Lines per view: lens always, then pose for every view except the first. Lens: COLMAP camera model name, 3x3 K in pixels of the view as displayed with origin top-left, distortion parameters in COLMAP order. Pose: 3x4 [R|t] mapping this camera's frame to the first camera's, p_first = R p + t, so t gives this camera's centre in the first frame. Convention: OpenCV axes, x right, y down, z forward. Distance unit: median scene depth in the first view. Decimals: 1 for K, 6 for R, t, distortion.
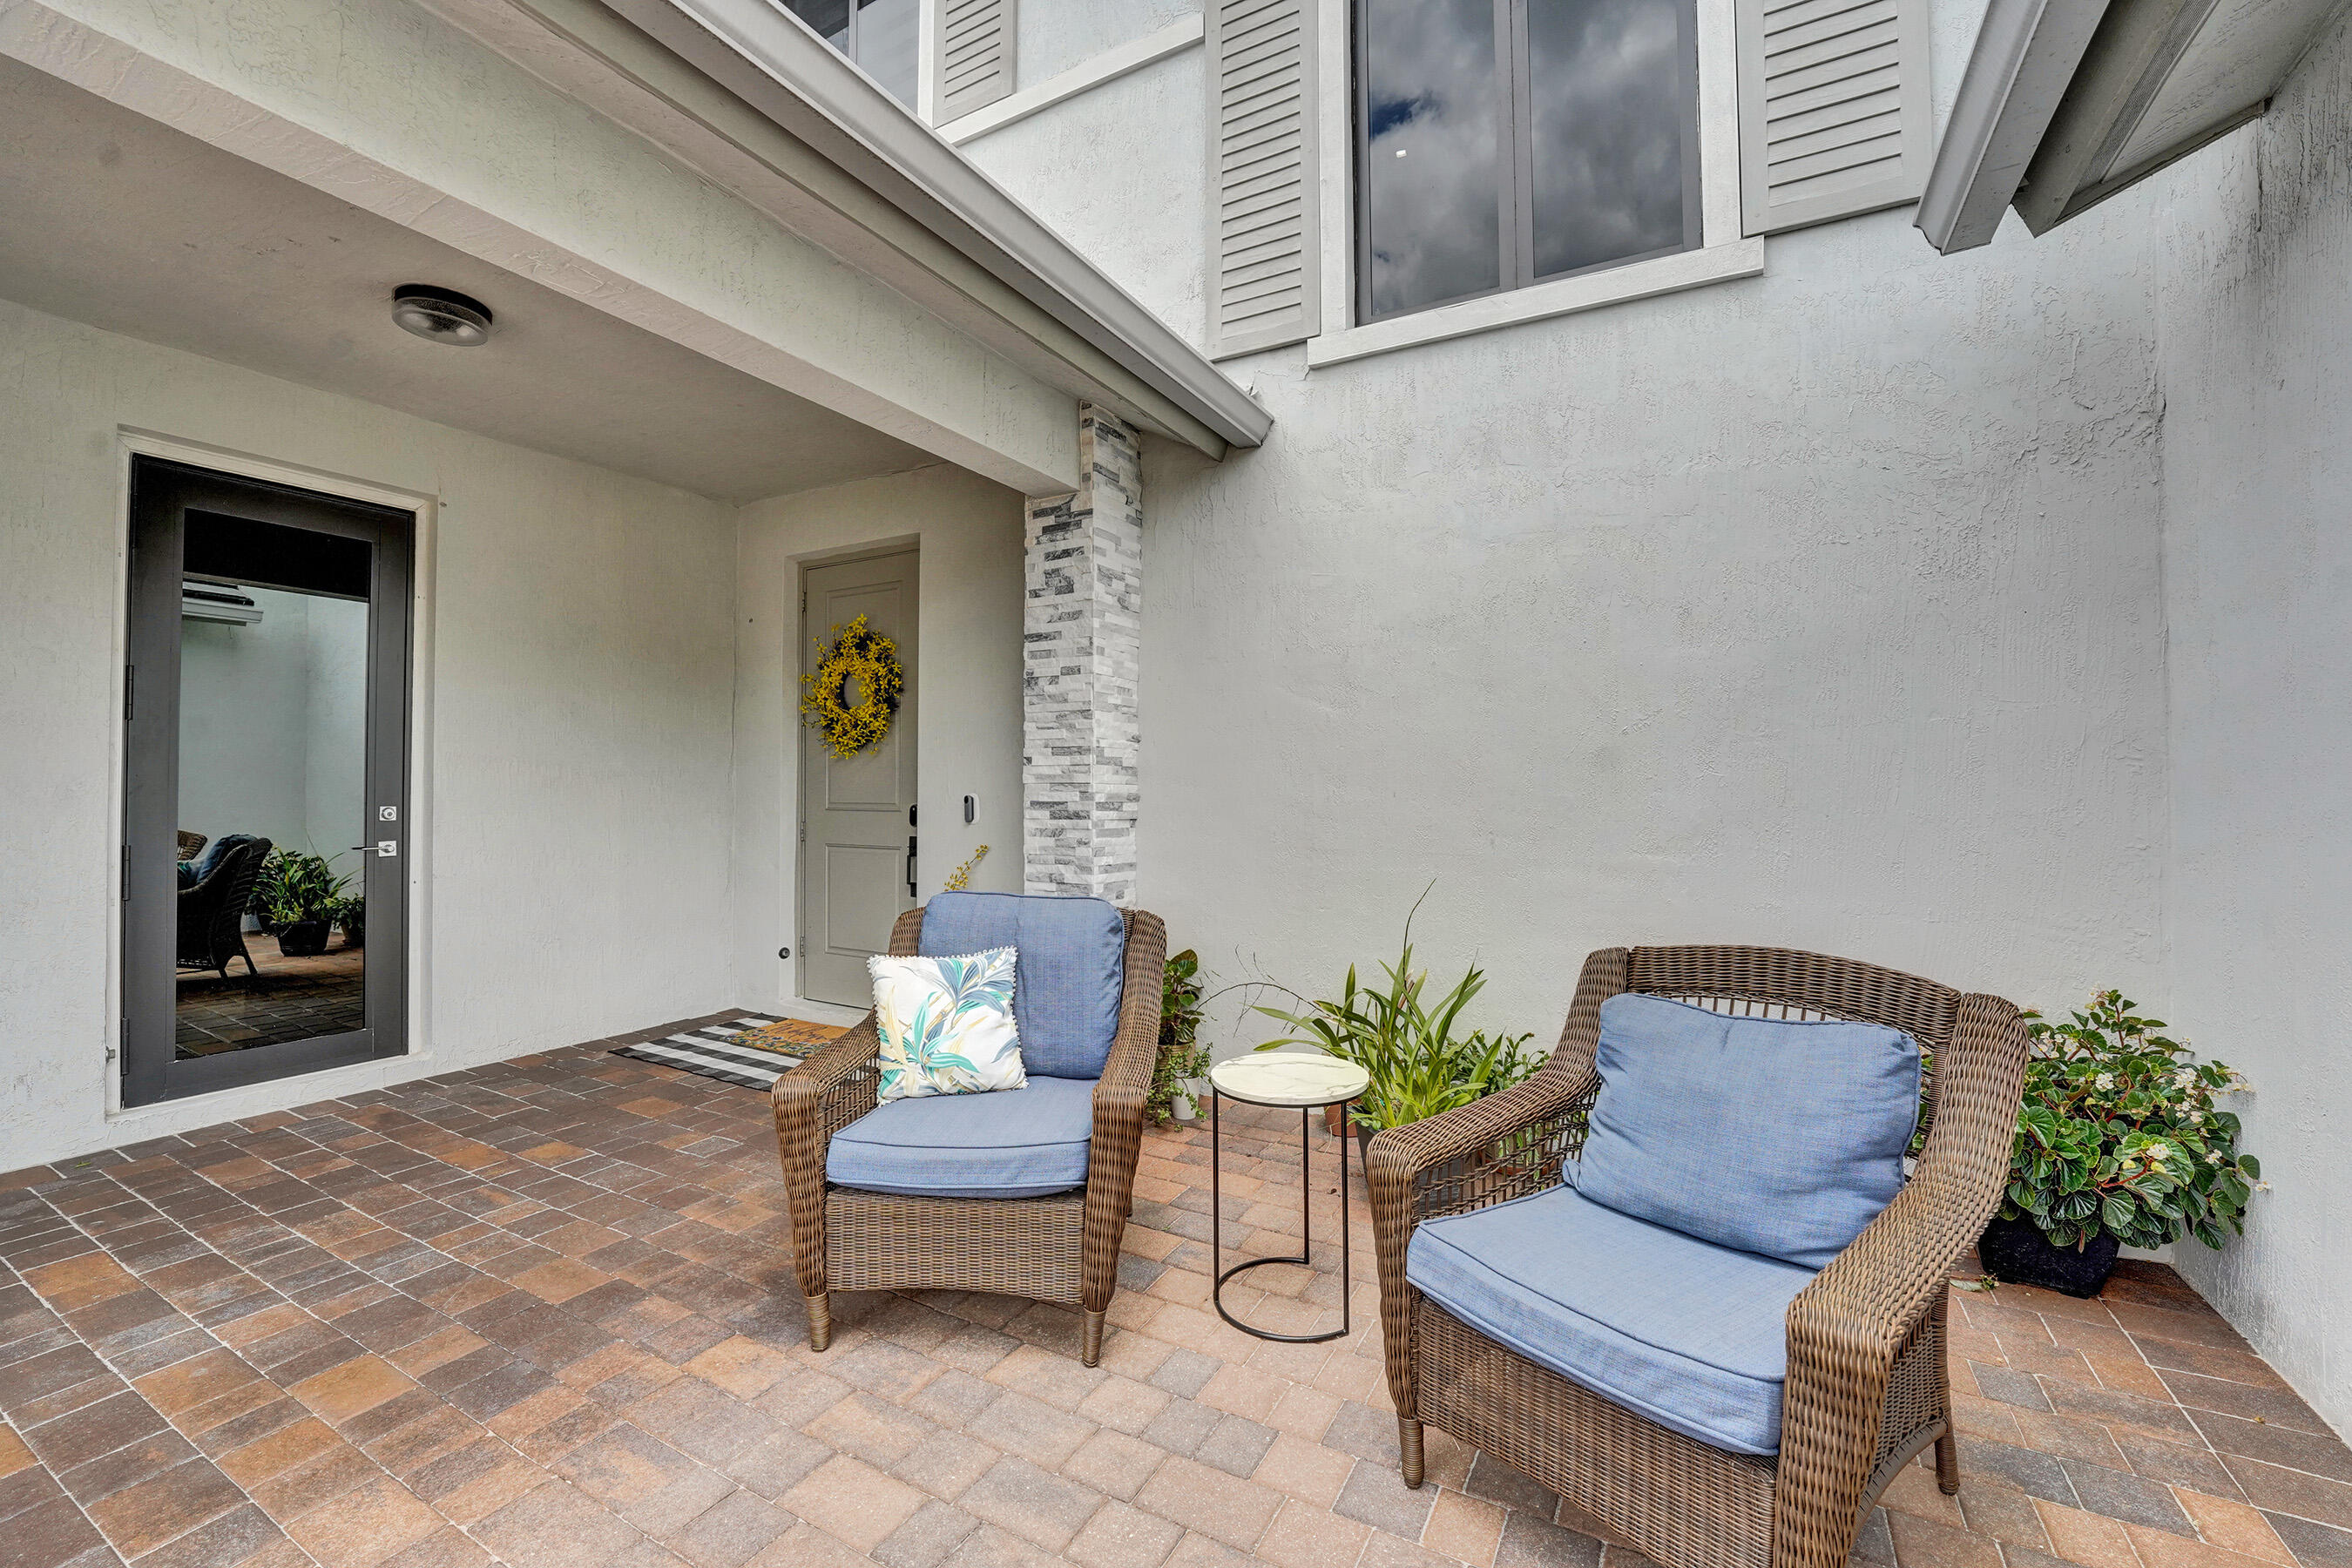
lens RADIAL K [[968.2, 0, 1198.7], [0, 968.2, 789.5], [0, 0, 1]] dist [-0.026159, -0.000107]
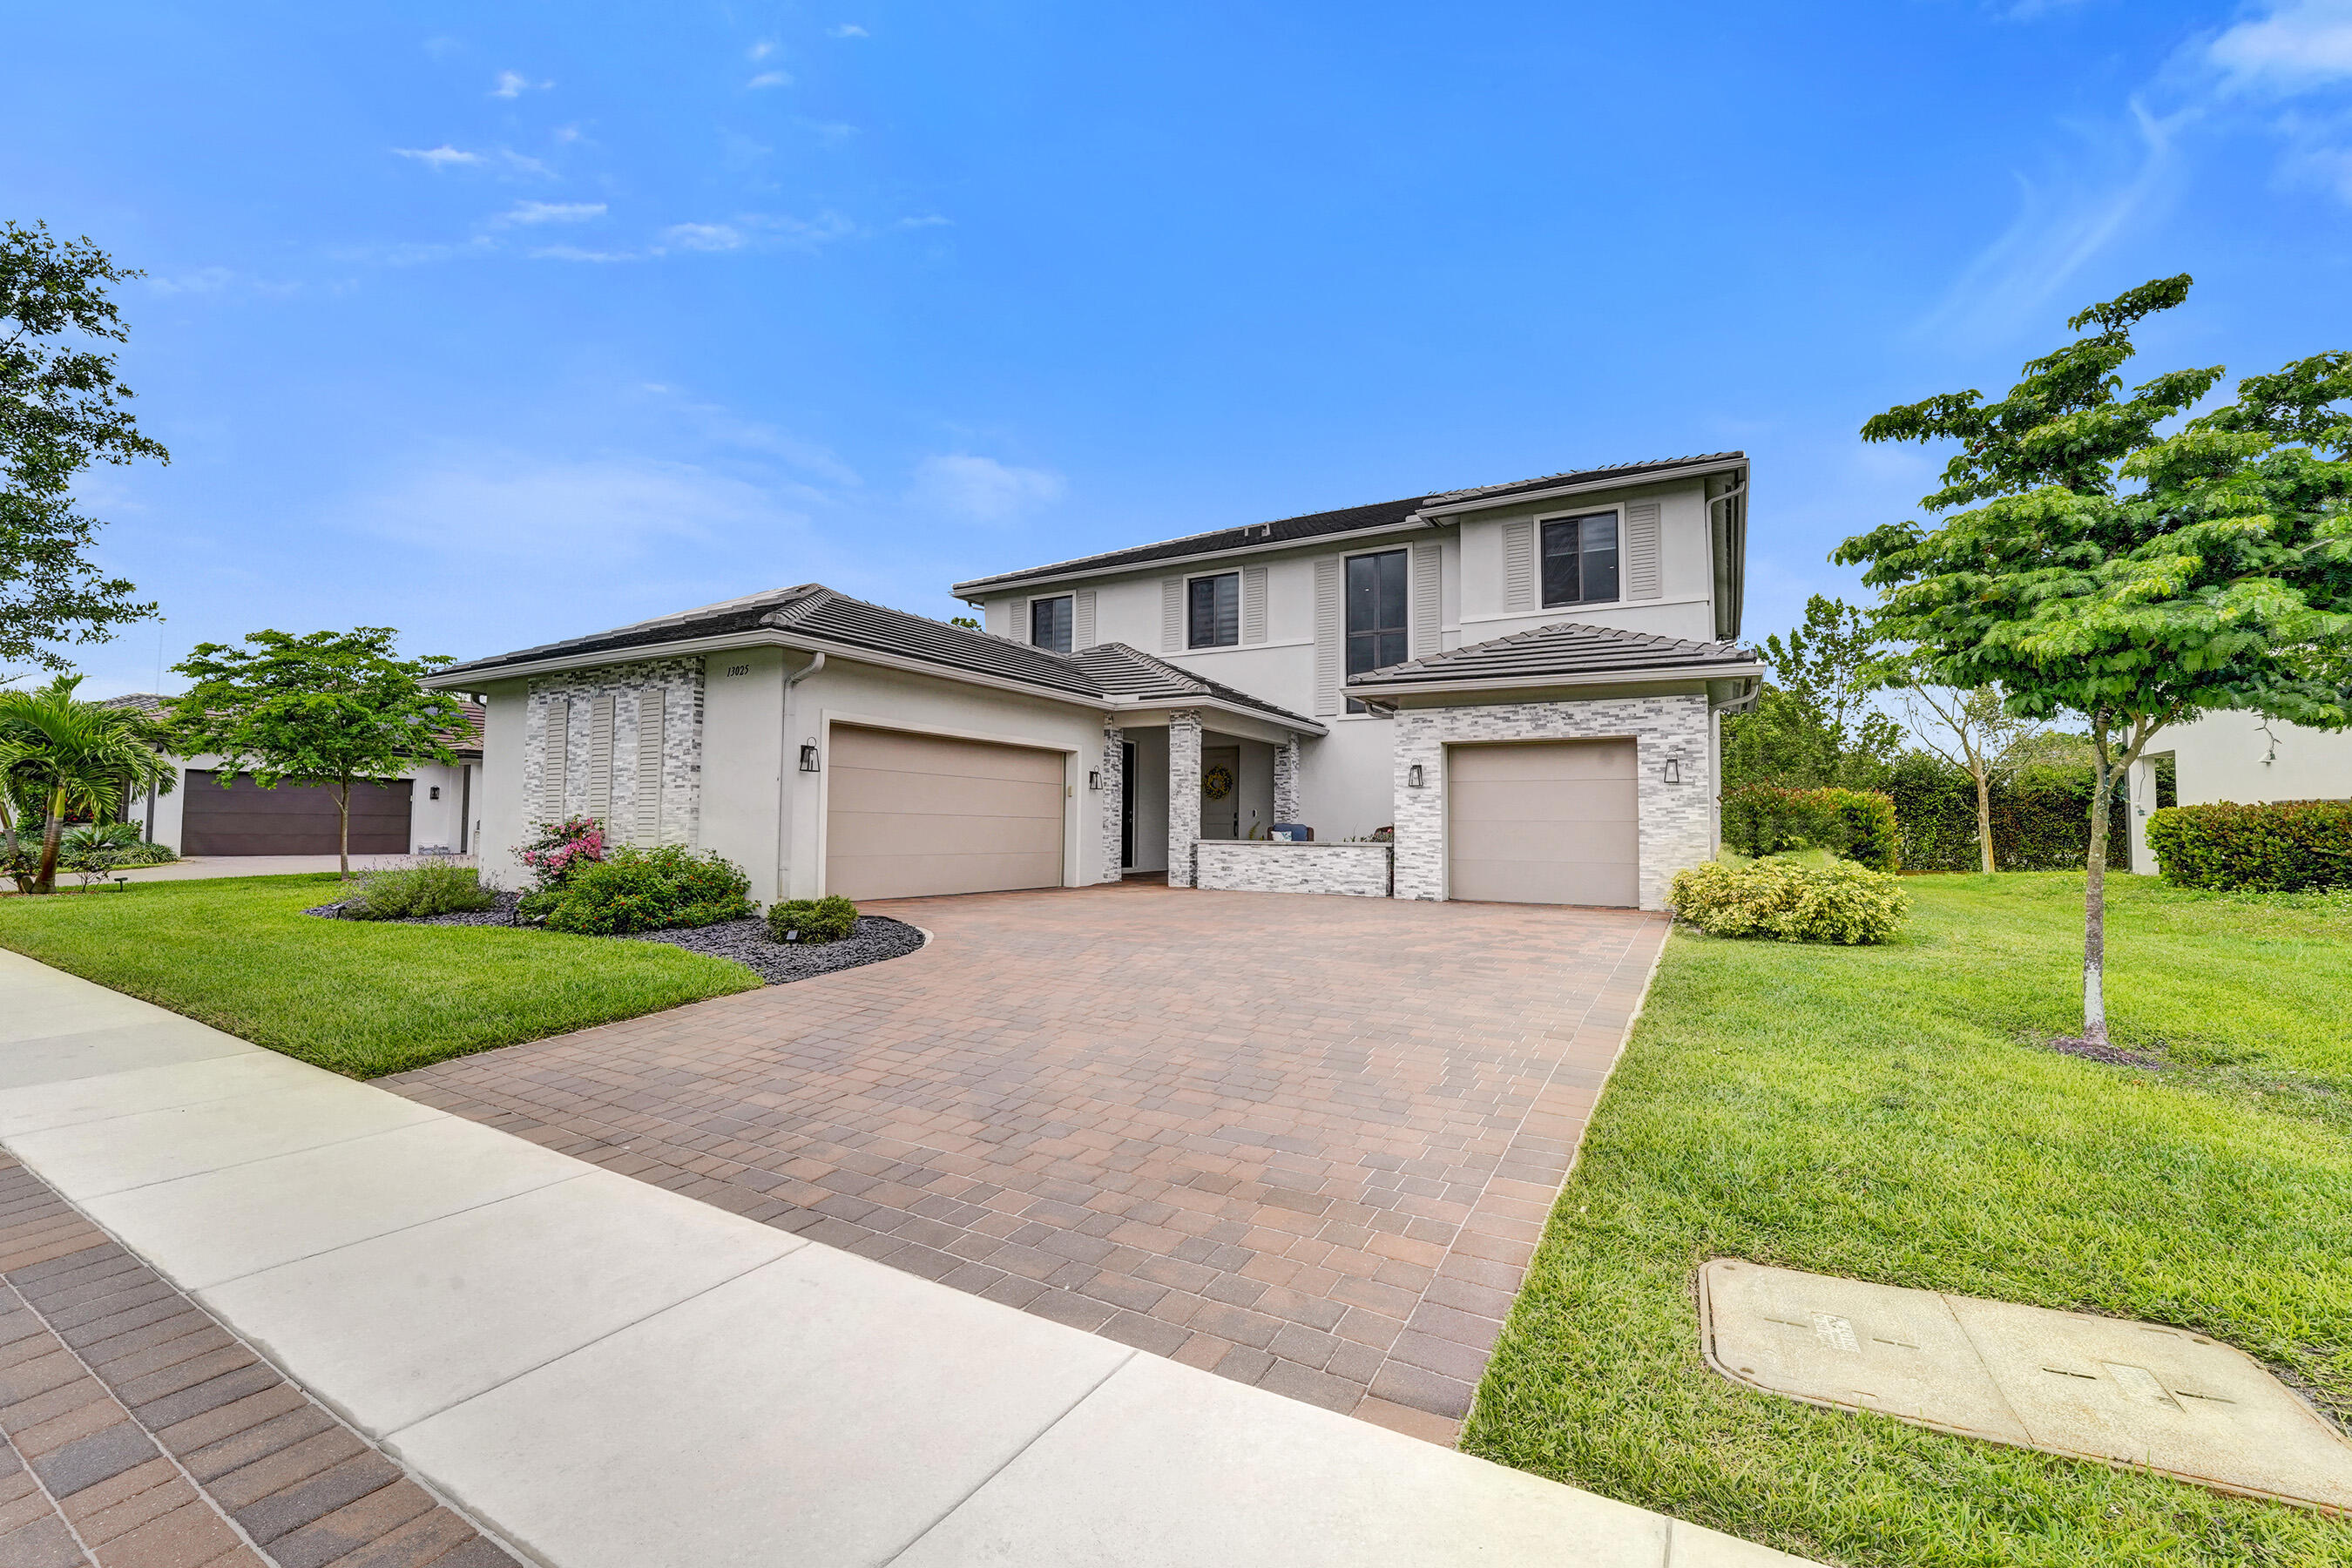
lens RADIAL K [[964.4, 0, 1168.3], [0, 964.4, 781.8], [0, 0, 1]] dist [-0.025676, 0.000330]
pose [[0.999524, 0.006524, -0.030160, -0.616481], [-0.008069, 0.998646, -0.051382, 0.129276], [0.029784, 0.051601, 0.998224, -4.044937]]
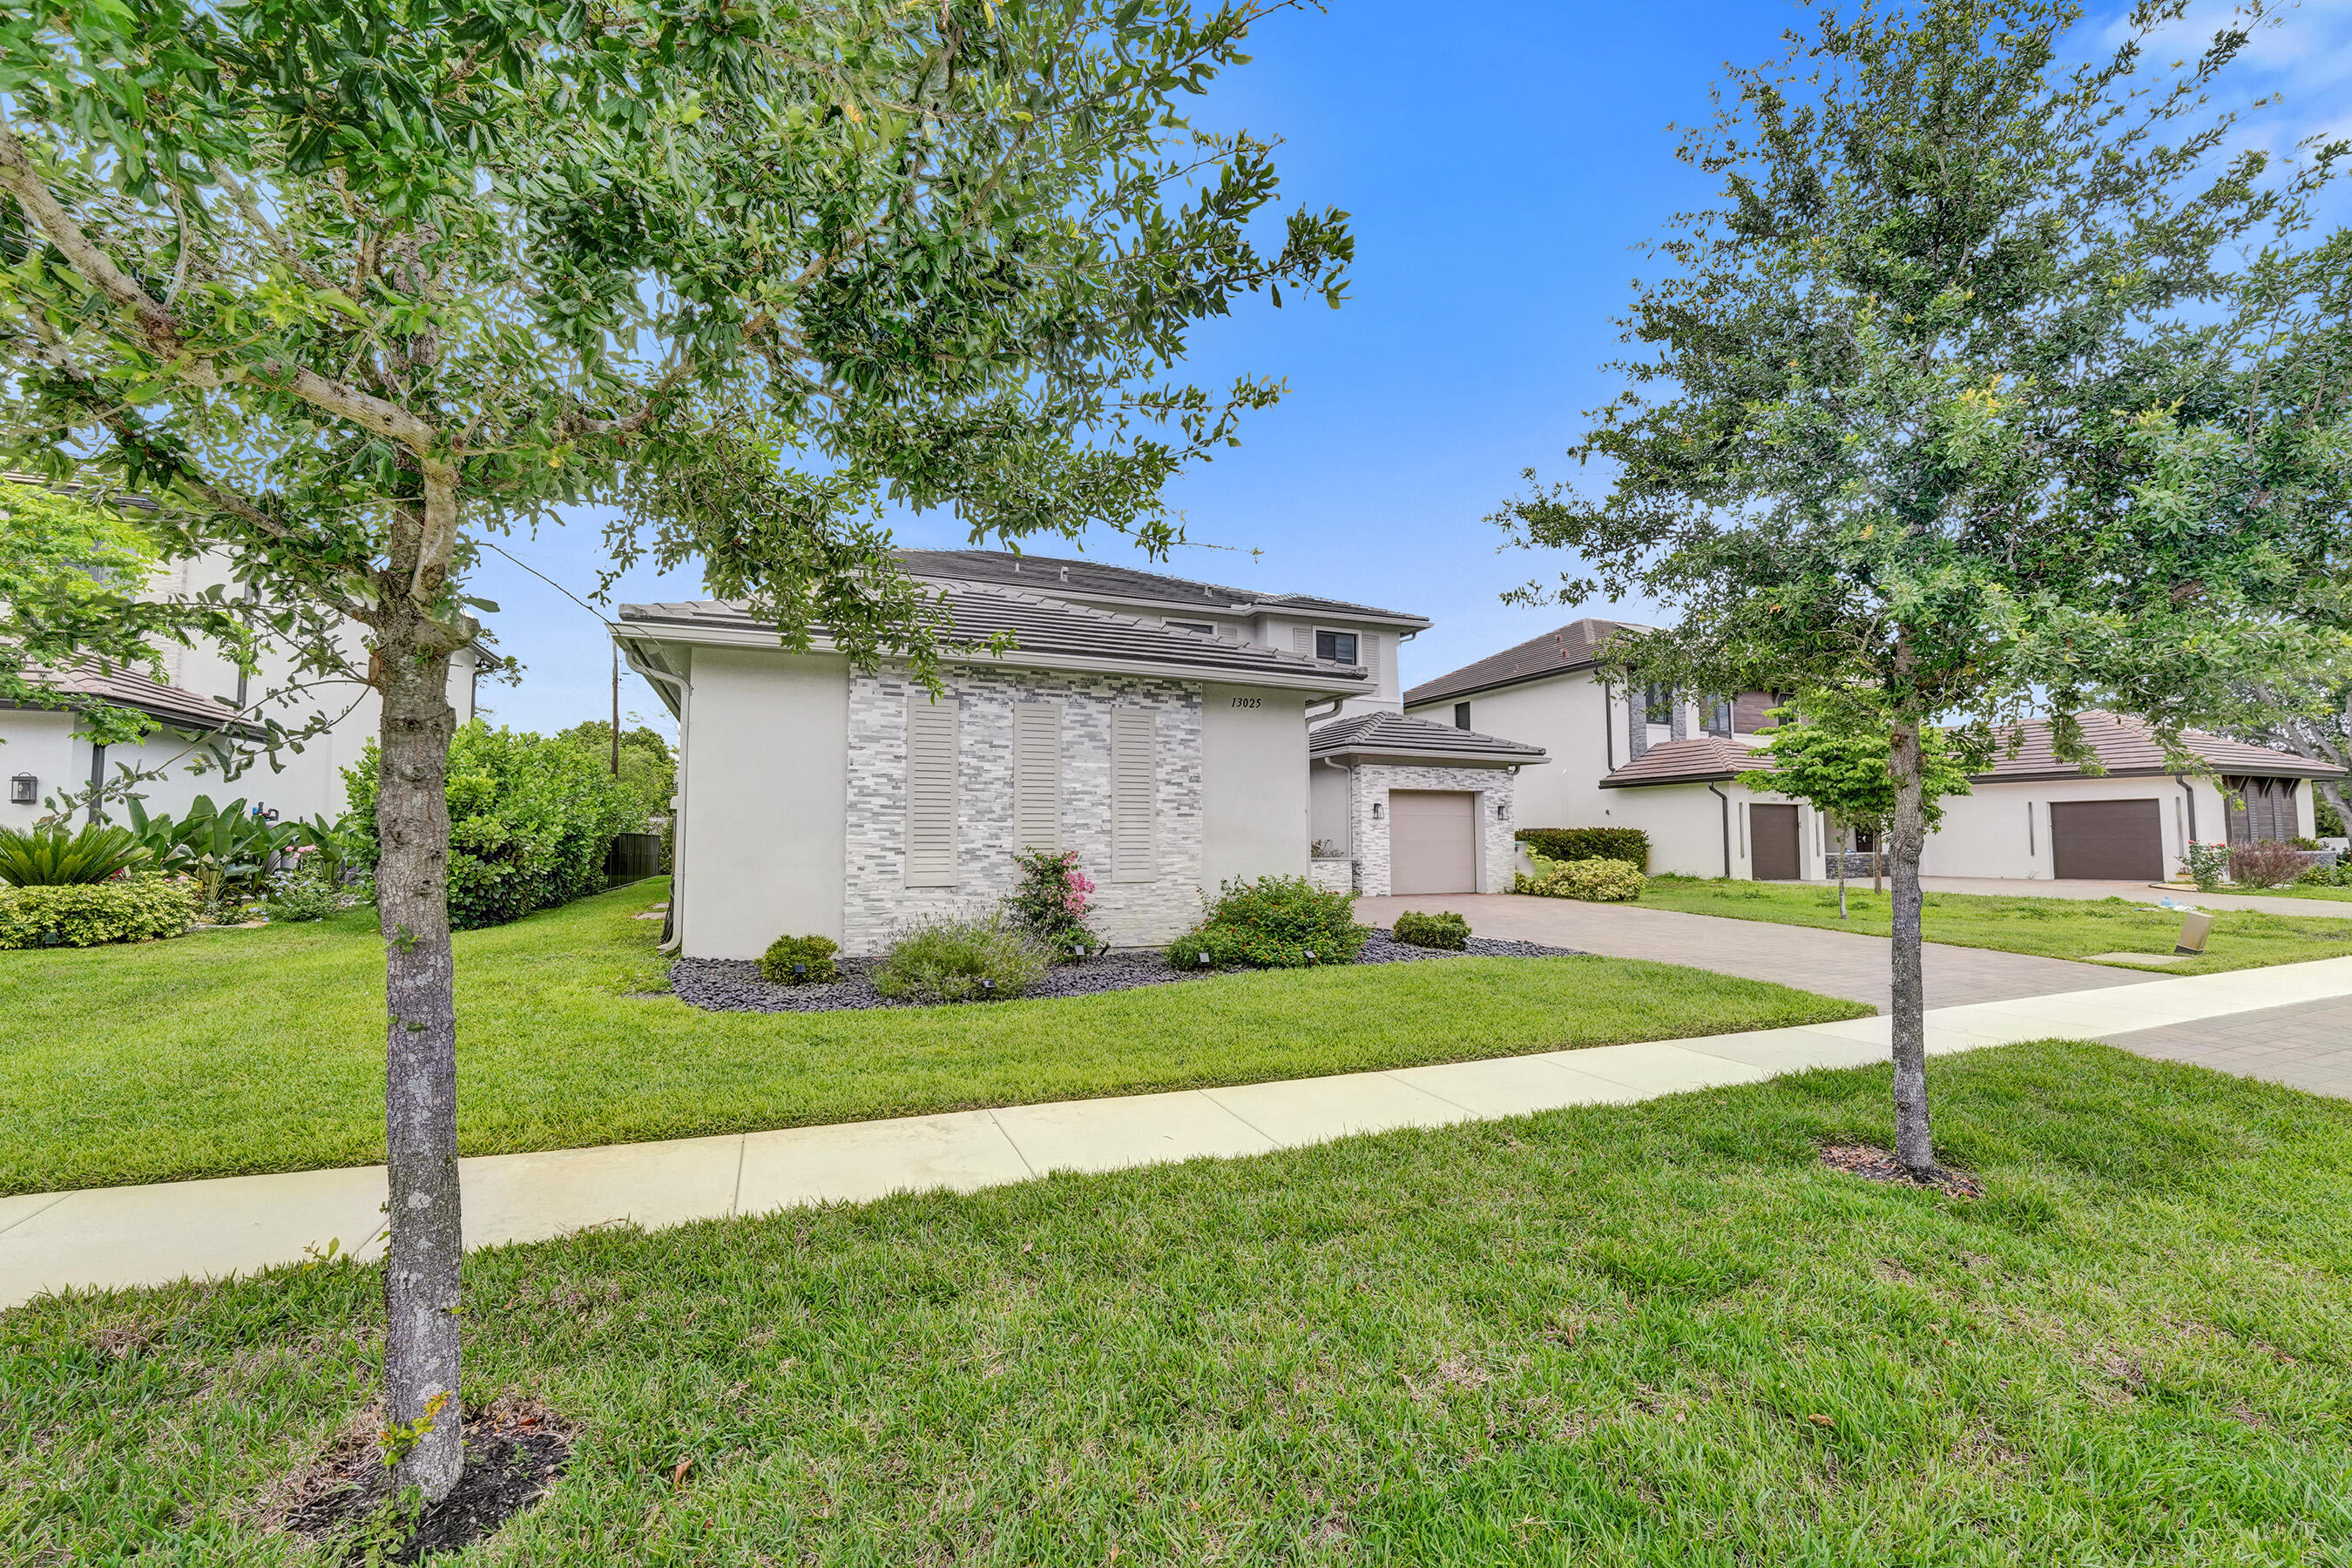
lens RADIAL K [[965.3, 0, 1164.3], [0, 965.3, 783.4], [0, 0, 1]] dist [-0.021907, -0.000343]
pose [[0.632914, 0.045302, 0.772895, -4.590520], [0.004027, 0.998080, -0.061799, 0.084228], [-0.774211, 0.042226, 0.631517, -2.832869]]
